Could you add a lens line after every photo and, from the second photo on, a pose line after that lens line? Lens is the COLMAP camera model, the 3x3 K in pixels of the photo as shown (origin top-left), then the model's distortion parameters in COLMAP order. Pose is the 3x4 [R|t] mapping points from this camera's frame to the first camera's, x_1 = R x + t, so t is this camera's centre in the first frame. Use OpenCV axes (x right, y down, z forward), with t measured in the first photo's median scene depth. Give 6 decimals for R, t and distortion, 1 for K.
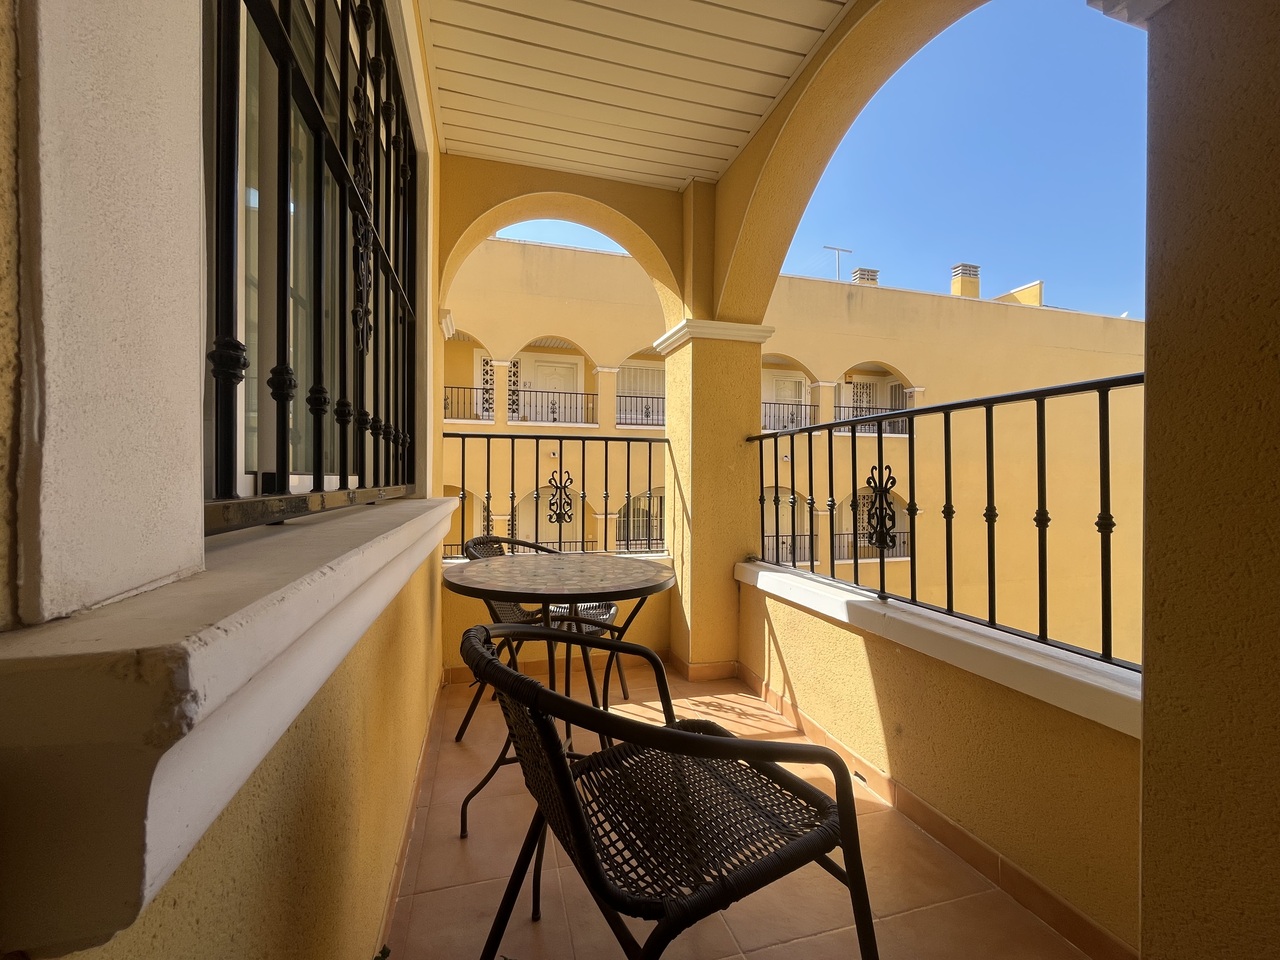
lens RADIAL K [[520.6, 0, 639.6], [0, 520.6, 477.1], [0, 0, 1]] dist [-0.001431, -0.000594]
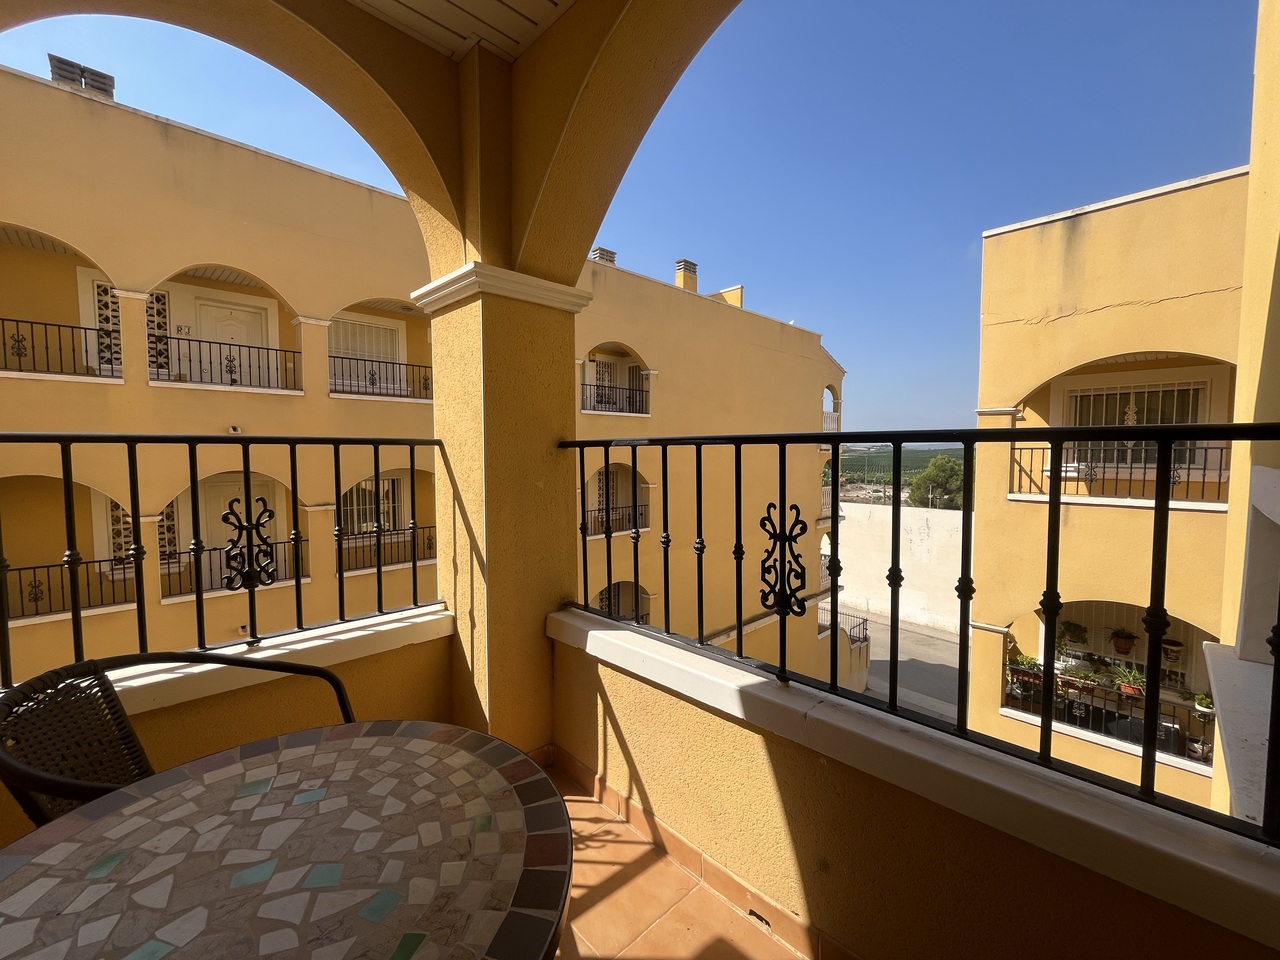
lens RADIAL K [[520.6, 0, 636.2], [0, 520.6, 480.6], [0, 0, 1]] dist [-0.001431, -0.000594]
pose [[0.881686, -0.031495, 0.470784, -0.043661], [0.001816, 0.997989, 0.063363, -0.067438], [-0.471833, -0.055011, 0.879970, 0.298319]]
